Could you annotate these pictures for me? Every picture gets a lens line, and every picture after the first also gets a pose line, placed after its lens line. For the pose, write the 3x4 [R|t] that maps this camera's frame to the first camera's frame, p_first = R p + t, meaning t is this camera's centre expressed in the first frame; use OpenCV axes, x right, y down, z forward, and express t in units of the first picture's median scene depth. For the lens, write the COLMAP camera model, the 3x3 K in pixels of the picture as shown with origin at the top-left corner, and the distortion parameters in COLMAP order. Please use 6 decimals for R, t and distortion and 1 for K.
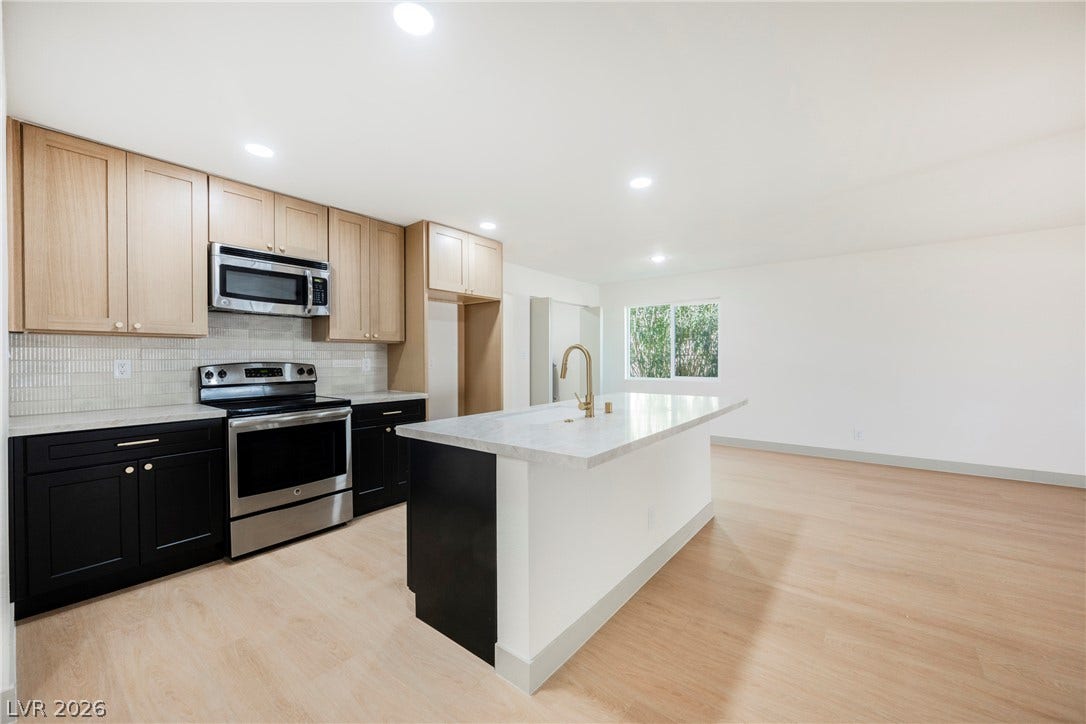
lens RADIAL K [[423.8, 0, 542.6], [0, 423.8, 364.5], [0, 0, 1]] dist [-0.000322, -0.000186]
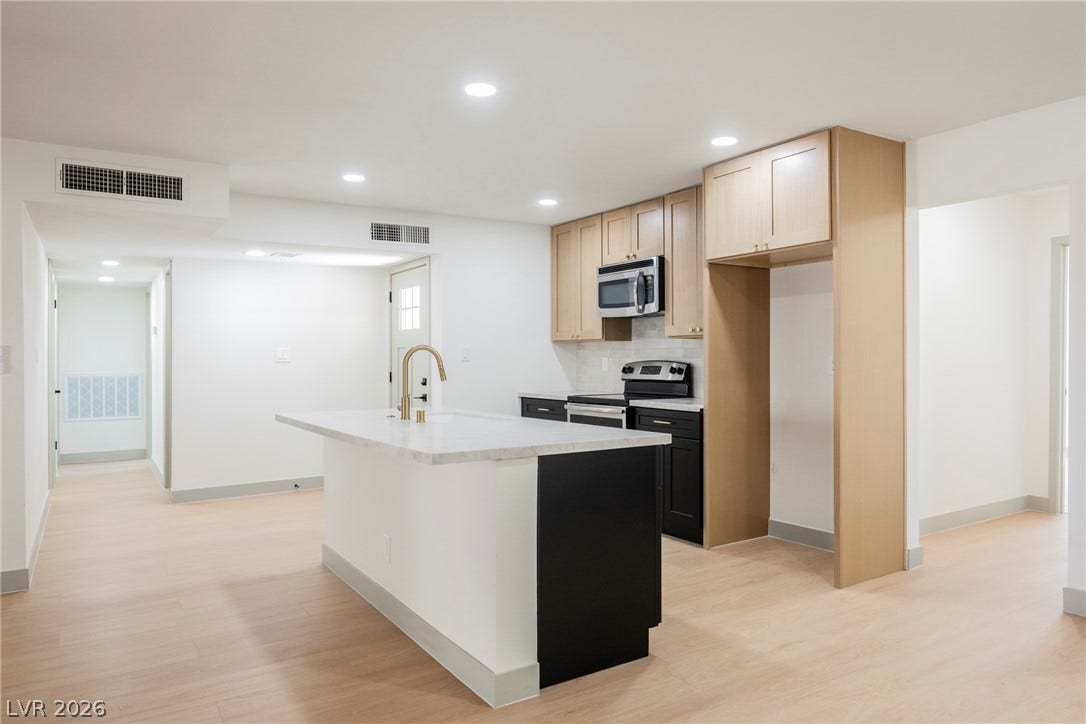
lens RADIAL K [[724.3, 0, 543.0], [0, 724.3, 362.0], [0, 0, 1]] dist [-0.004237, -0.000642]
pose [[-0.334528, 0.012047, -0.942309, 1.323344], [-0.009509, 0.999824, 0.016158, -0.032871], [0.942338, 0.014366, -0.334355, 1.554349]]
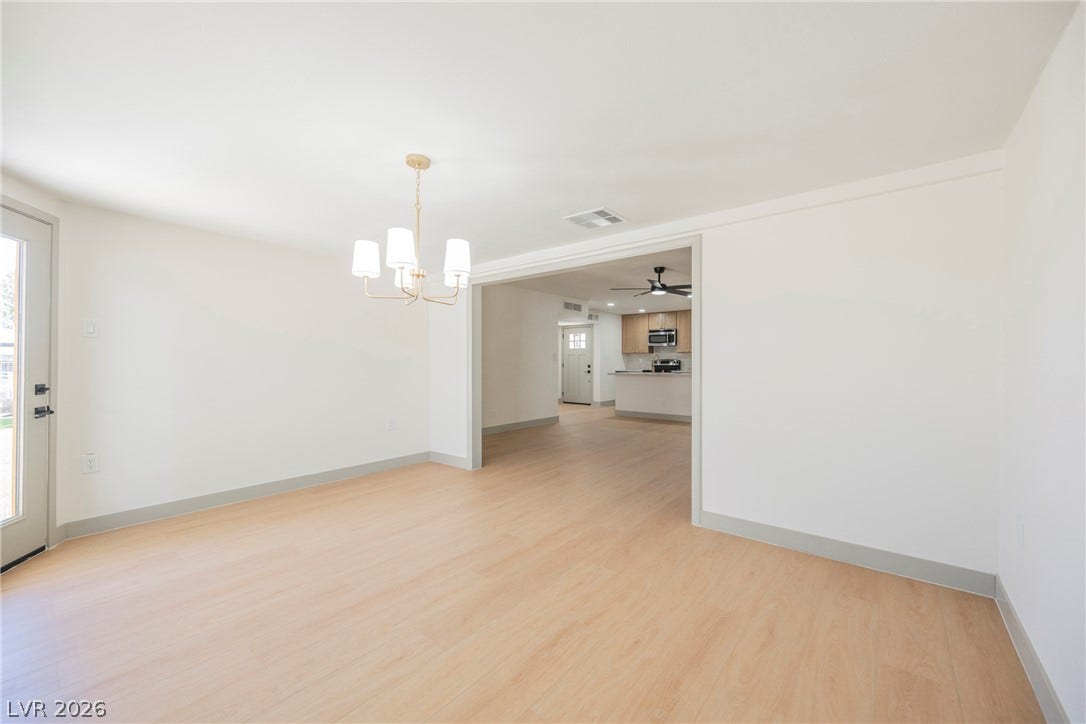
lens RADIAL K [[423.8, 0, 542.6], [0, 423.8, 364.5], [0, 0, 1]] dist [-0.000322, -0.000186]
pose [[-0.023734, 0.007331, -0.999691, 3.321148], [-0.018069, 0.999807, 0.007760, 0.032783], [0.999555, 0.018247, -0.023597, 0.074306]]
